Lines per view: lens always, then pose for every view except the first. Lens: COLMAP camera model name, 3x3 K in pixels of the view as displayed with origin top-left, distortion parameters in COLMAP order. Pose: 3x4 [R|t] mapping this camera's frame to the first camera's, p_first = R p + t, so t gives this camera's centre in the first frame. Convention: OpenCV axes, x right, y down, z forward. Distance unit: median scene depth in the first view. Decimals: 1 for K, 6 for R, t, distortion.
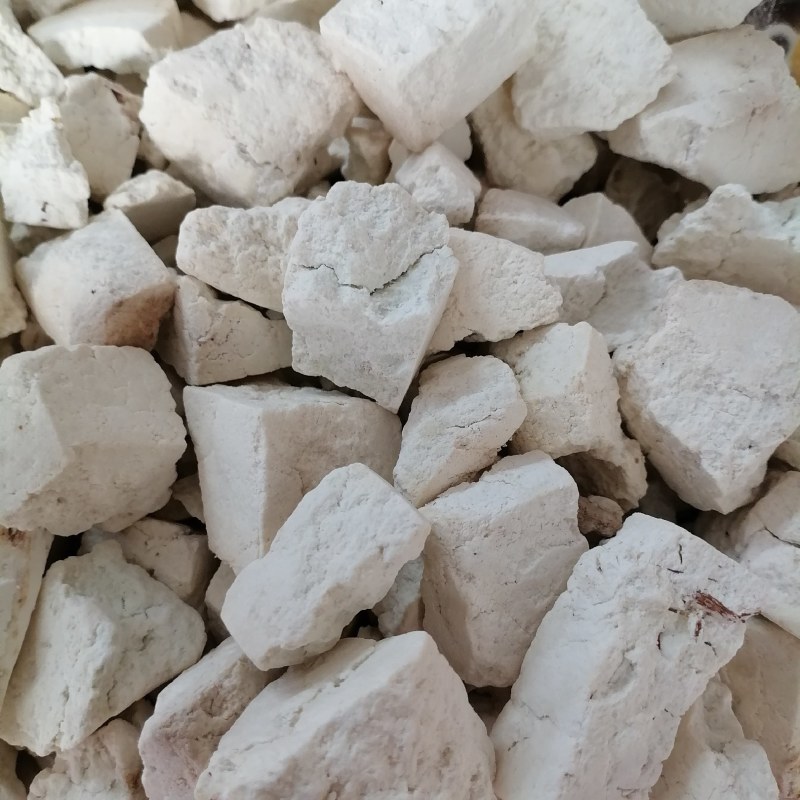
lens RADIAL K [[790.0, 0, 387.3], [0, 790.0, 384.7], [0, 0, 1]] dist [0.008164, 0.000000]
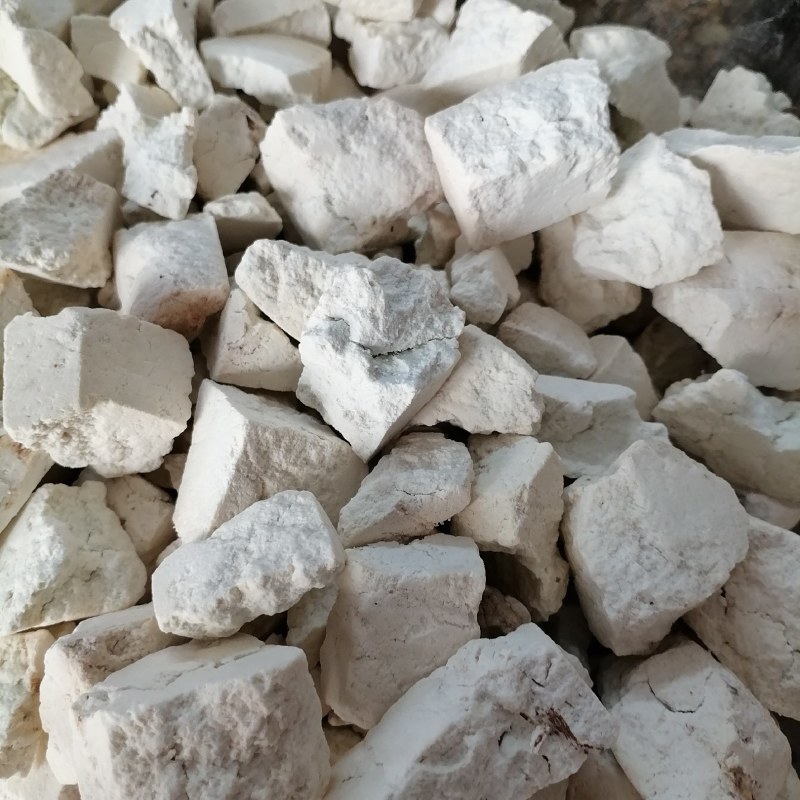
lens RADIAL K [[790.0, 0, 402.0], [0, 790.0, 387.5], [0, 0, 1]] dist [0.008164, 0.000000]
pose [[0.937566, 0.332324, -0.102615, 0.134364], [-0.337590, 0.940501, -0.038615, -0.038009], [0.083677, 0.070846, 0.993971, -0.118143]]
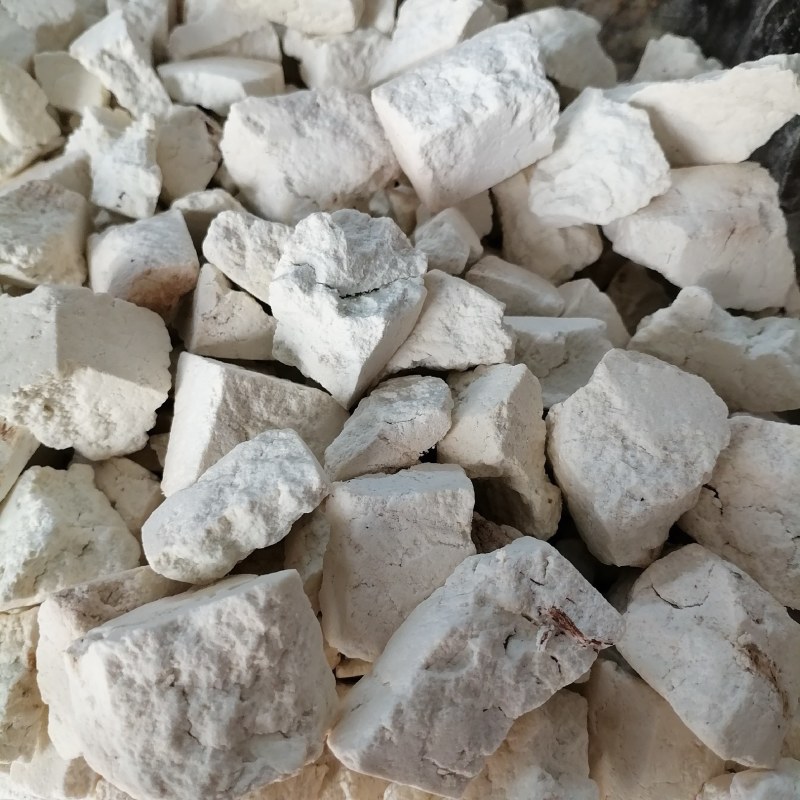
lens RADIAL K [[790.0, 0, 402.2], [0, 790.0, 394.5], [0, 0, 1]] dist [0.008164, 0.000000]
pose [[0.967988, 0.213473, -0.132014, 0.225747], [-0.231054, 0.963324, -0.136456, 0.146638], [0.098043, 0.162590, 0.981811, -0.107640]]
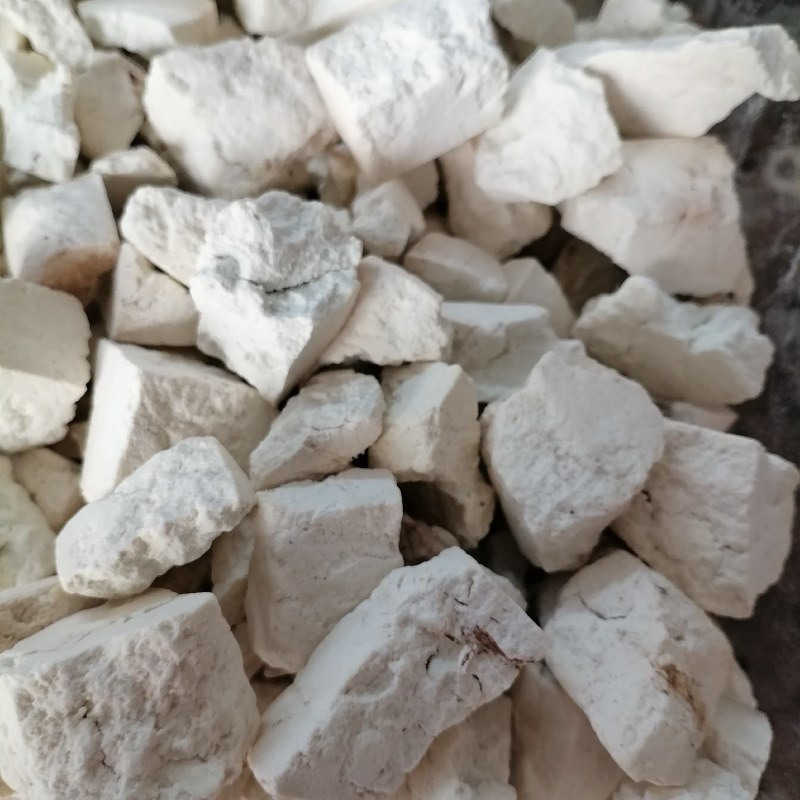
lens RADIAL K [[790.0, 0, 399.4], [0, 790.0, 391.2], [0, 0, 1]] dist [0.008164, 0.000000]
pose [[0.969145, 0.237153, -0.067209, 0.237320], [-0.239547, 0.970421, -0.030014, 0.006690], [0.058103, 0.045187, 0.997287, -0.077430]]
